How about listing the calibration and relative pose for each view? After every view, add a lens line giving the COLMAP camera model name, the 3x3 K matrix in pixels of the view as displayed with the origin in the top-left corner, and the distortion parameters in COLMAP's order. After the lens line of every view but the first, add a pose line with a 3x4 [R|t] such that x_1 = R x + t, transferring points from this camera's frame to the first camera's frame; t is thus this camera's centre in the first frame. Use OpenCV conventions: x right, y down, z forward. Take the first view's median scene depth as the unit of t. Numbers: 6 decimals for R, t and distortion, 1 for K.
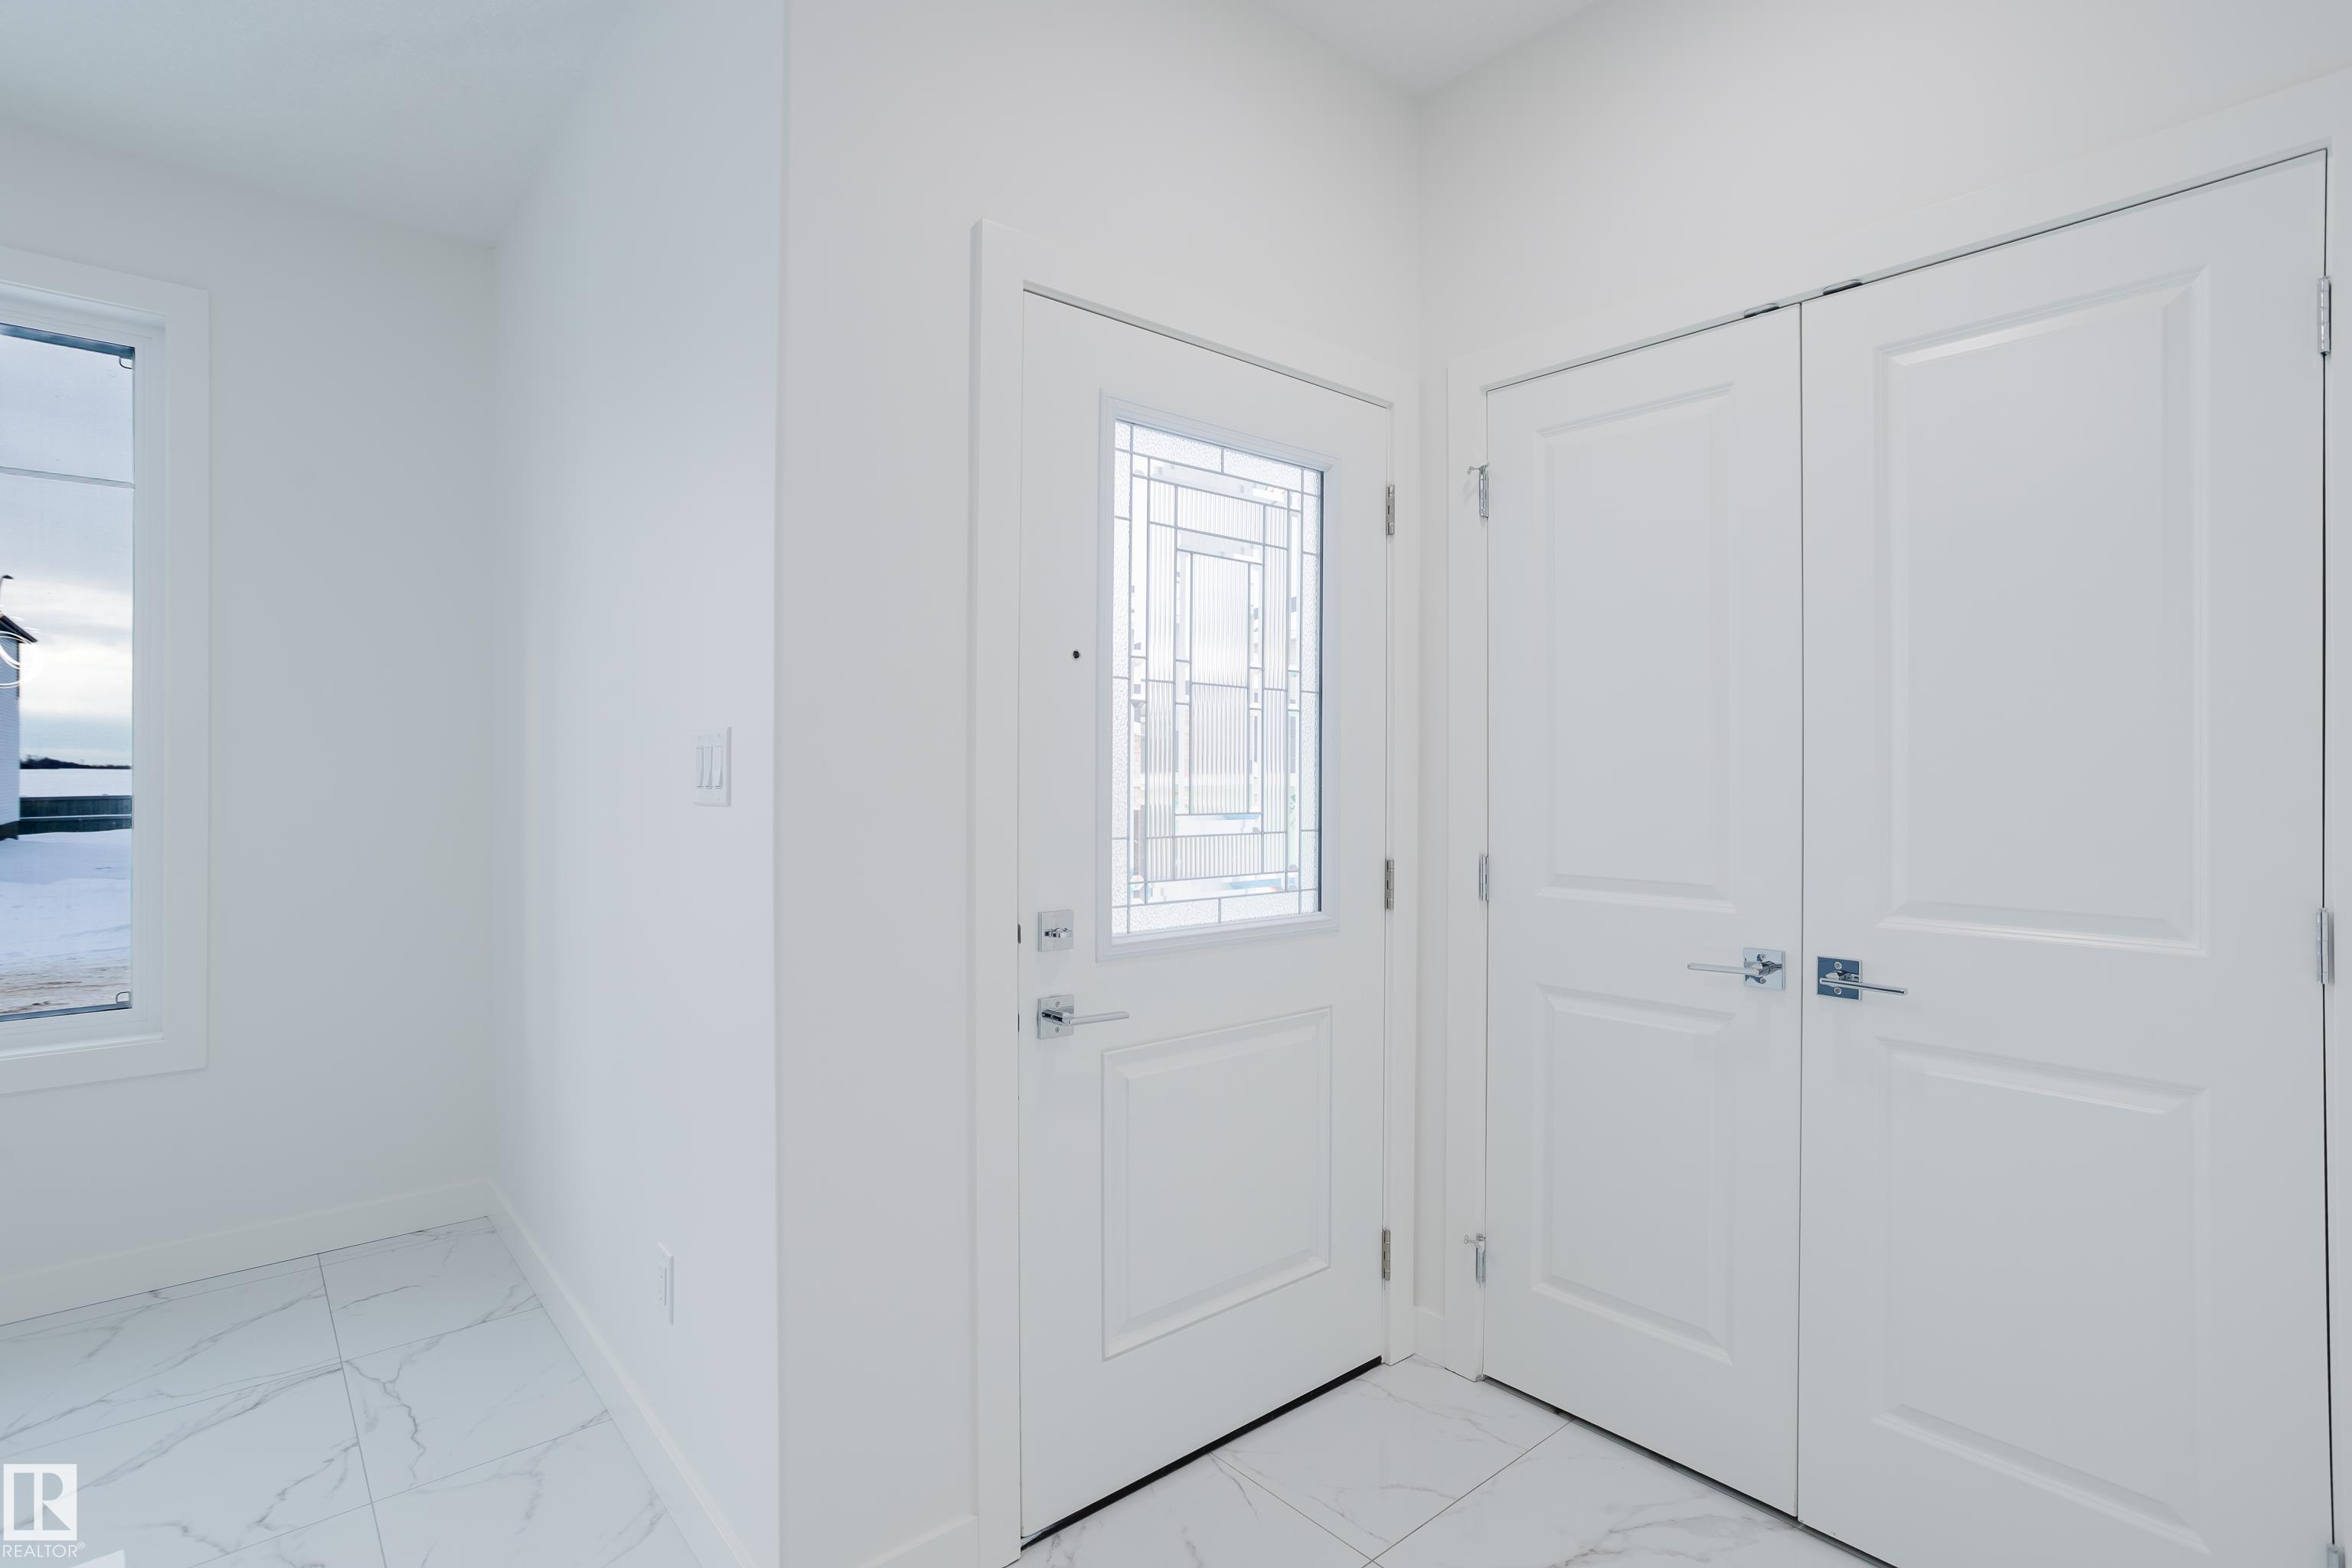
lens RADIAL K [[1142.1, 0, 1157.8], [0, 1142.1, 789.6], [0, 0, 1]] dist [-0.008449, 0.008415]
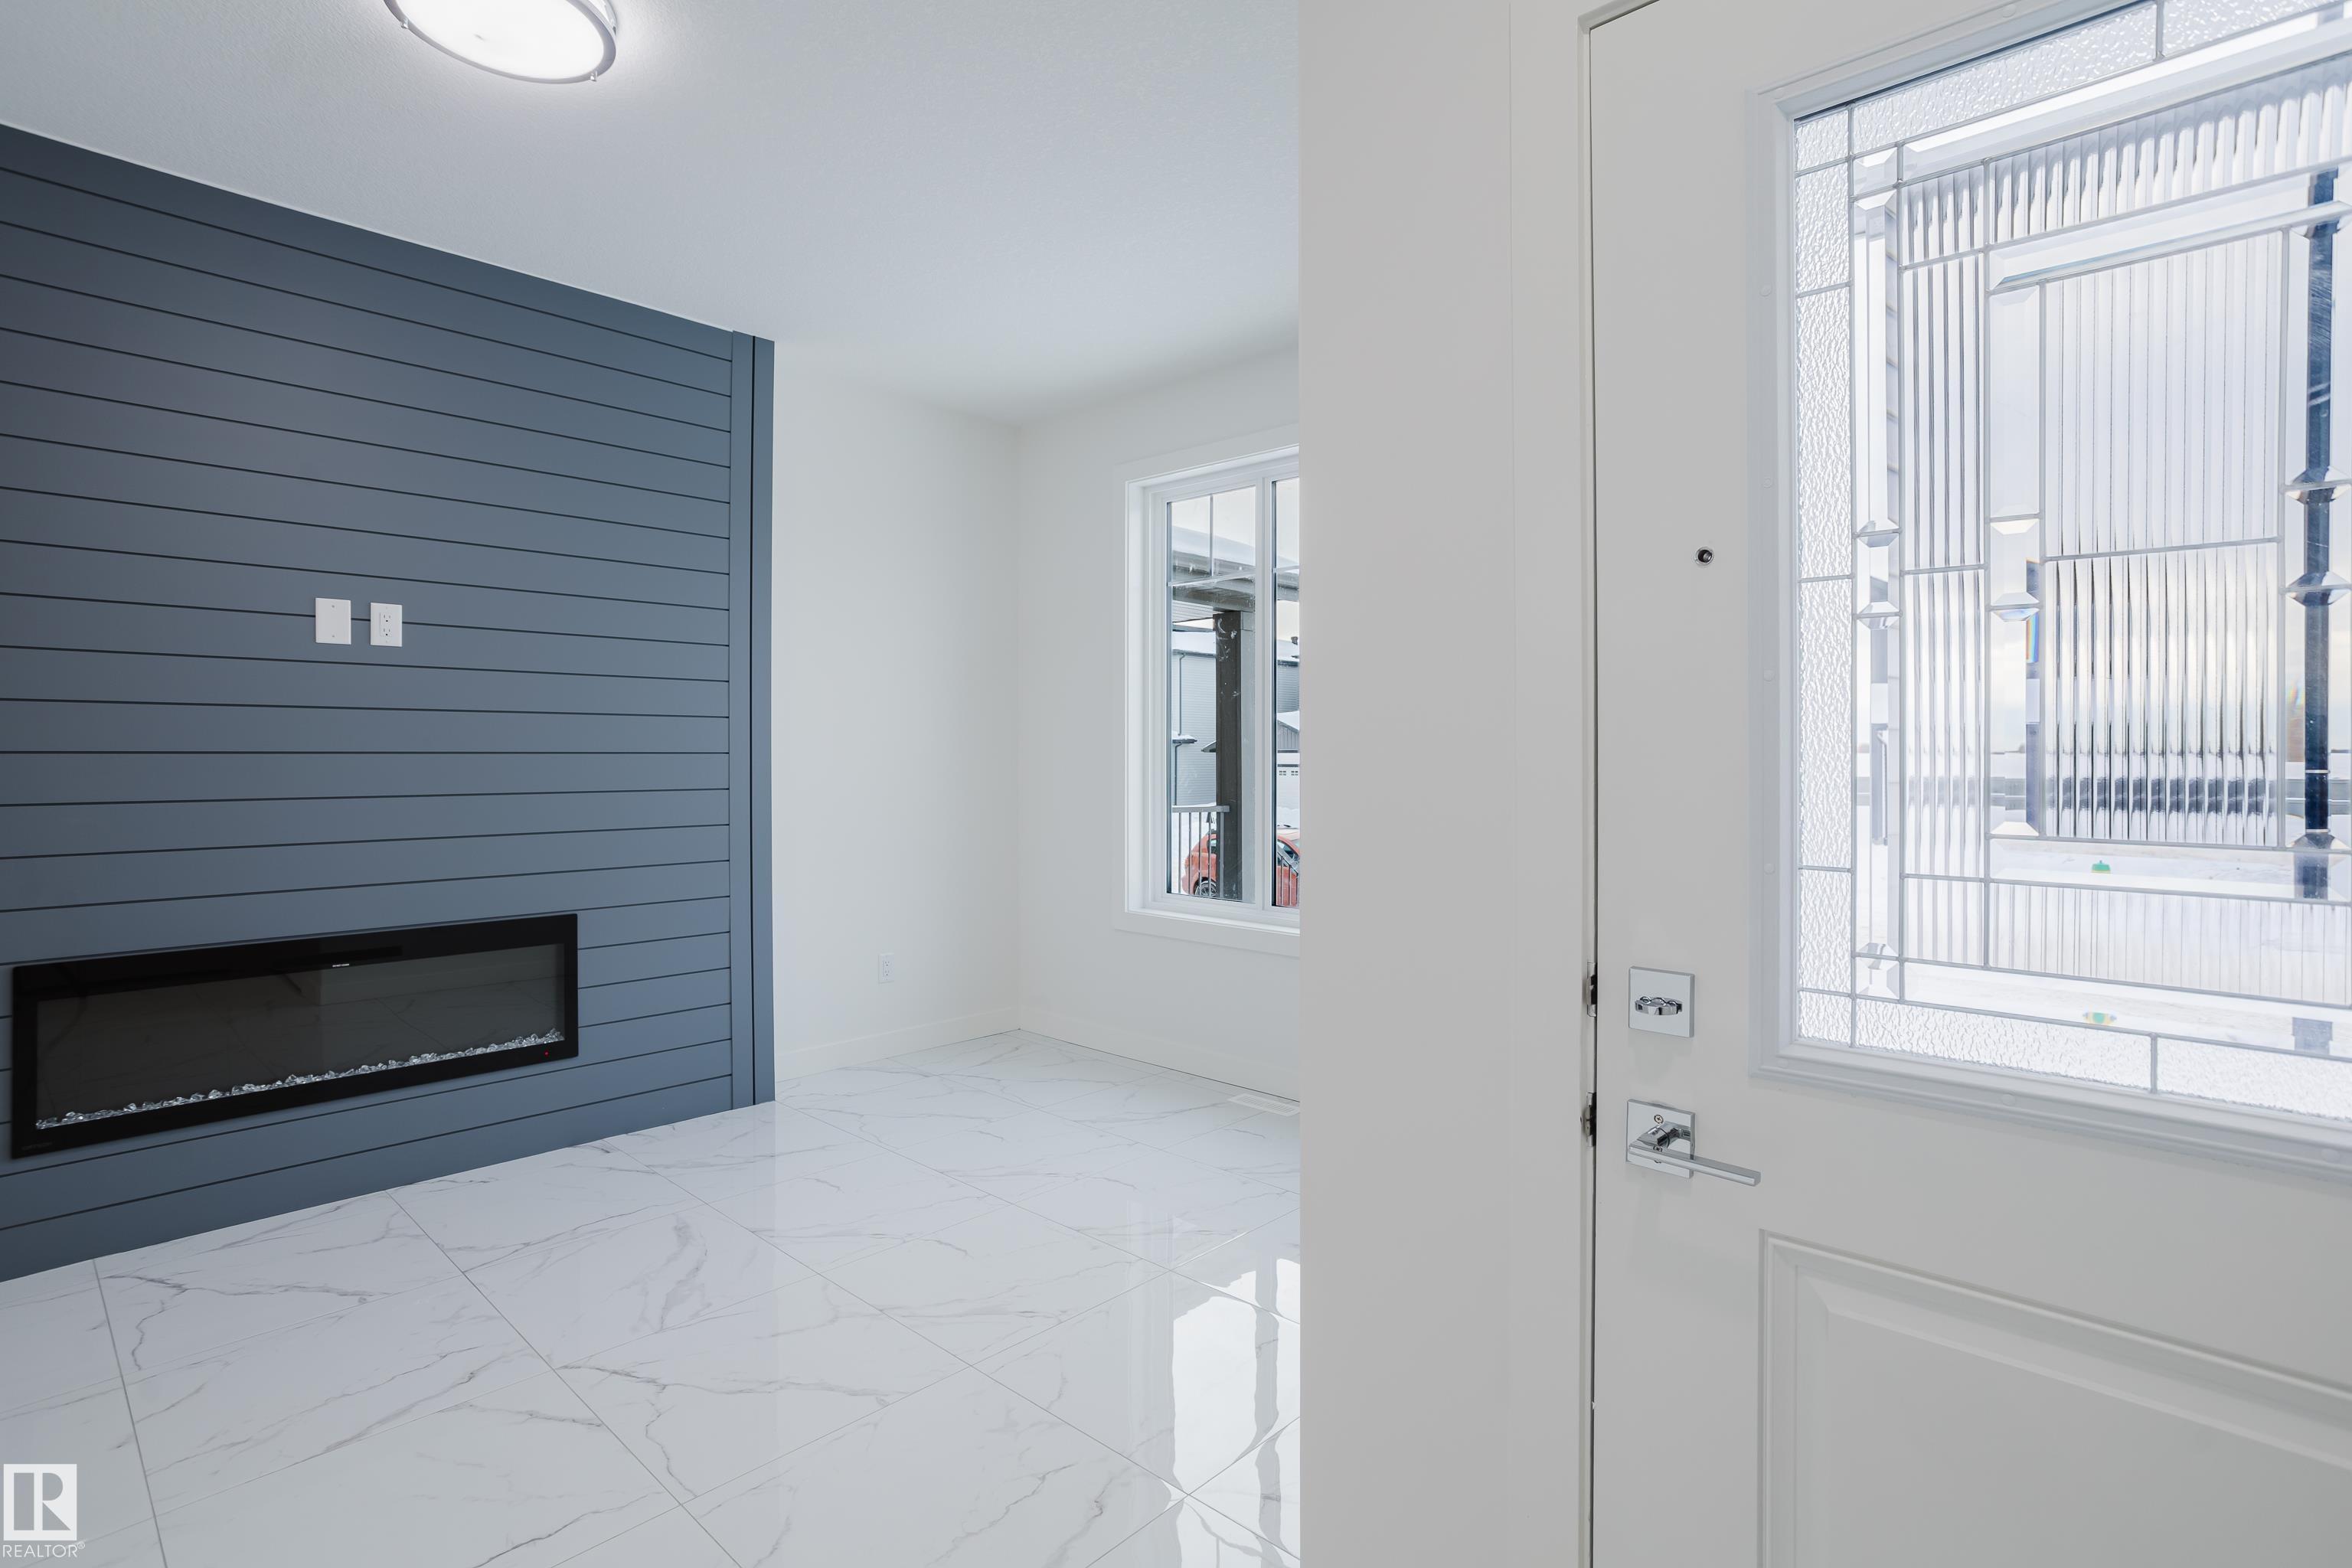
lens RADIAL K [[1142.1, 0, 1186.7], [0, 1142.1, 769.9], [0, 0, 1]] dist [-0.008449, 0.008415]
pose [[0.120369, -0.000475, -0.992729, 0.398859], [-0.002384, 0.999997, -0.000767, -0.004150], [0.992726, 0.002459, 0.120368, 0.524659]]
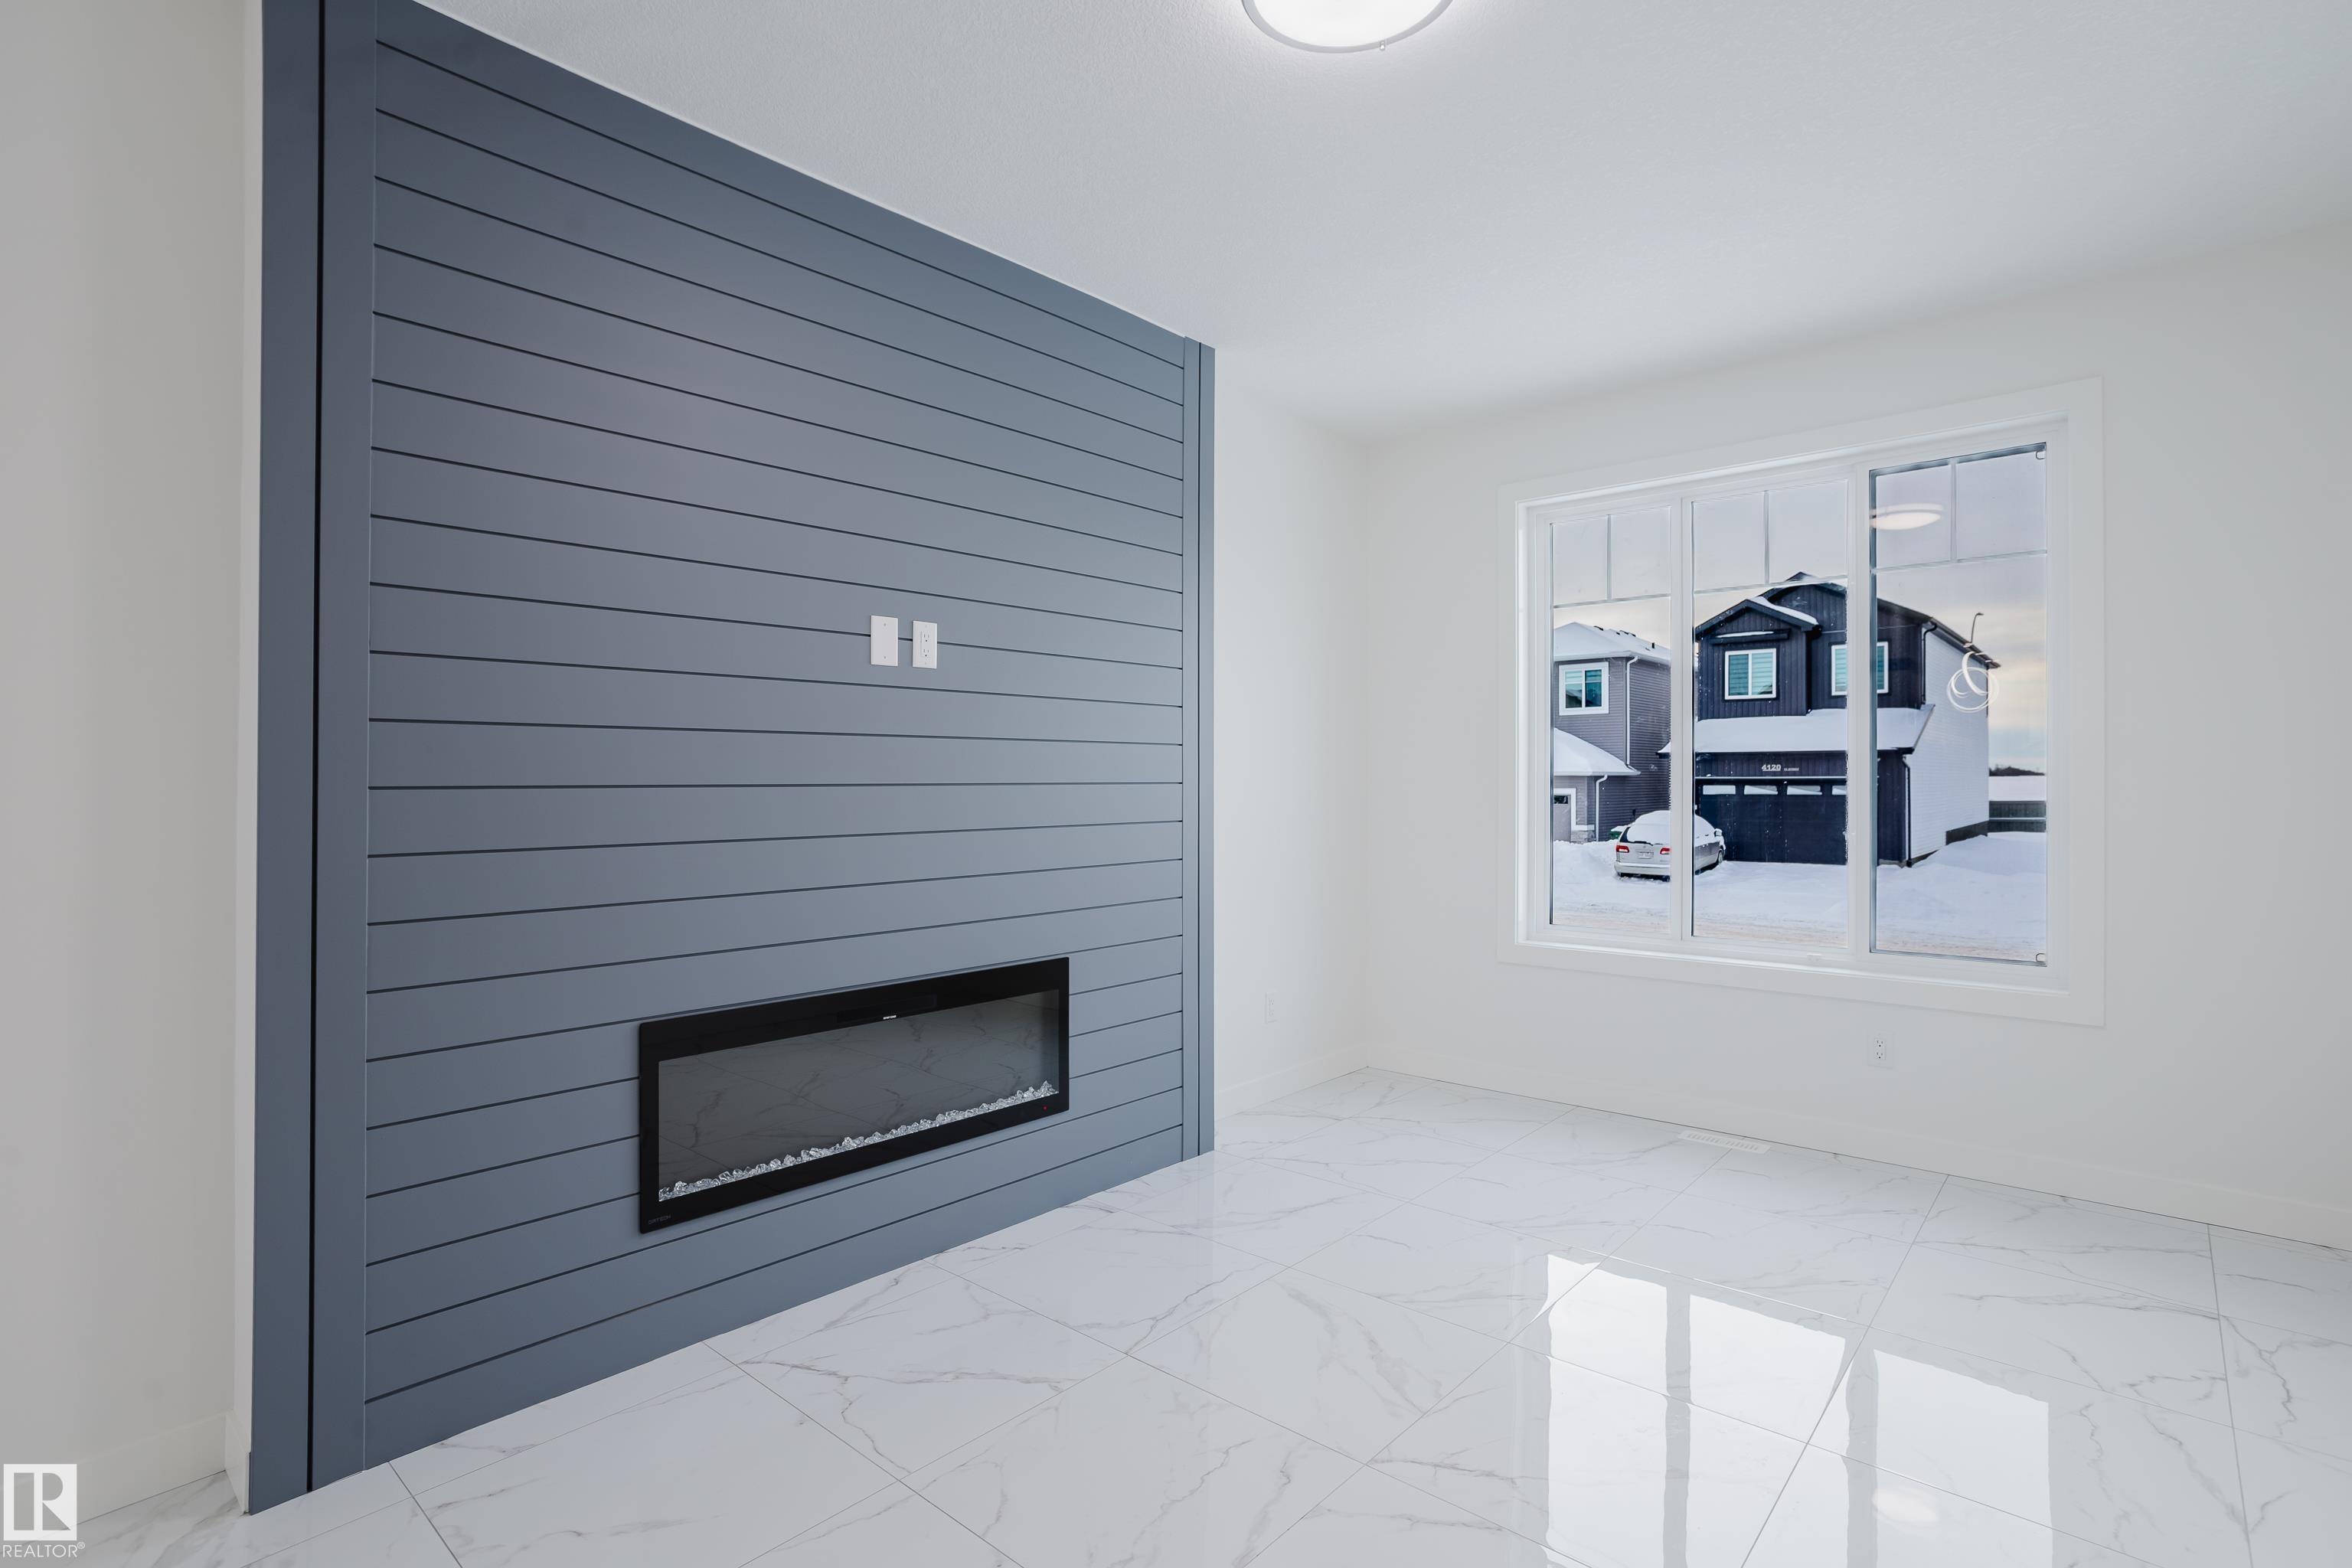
lens RADIAL K [[1142.1, 0, 1177.4], [0, 1142.1, 787.4], [0, 0, 1]] dist [-0.008449, 0.008415]
pose [[0.165618, -0.010466, -0.986134, 0.217708], [0.005690, 0.999937, -0.009657, -0.006130], [0.986174, -0.004011, 0.165667, -0.181883]]
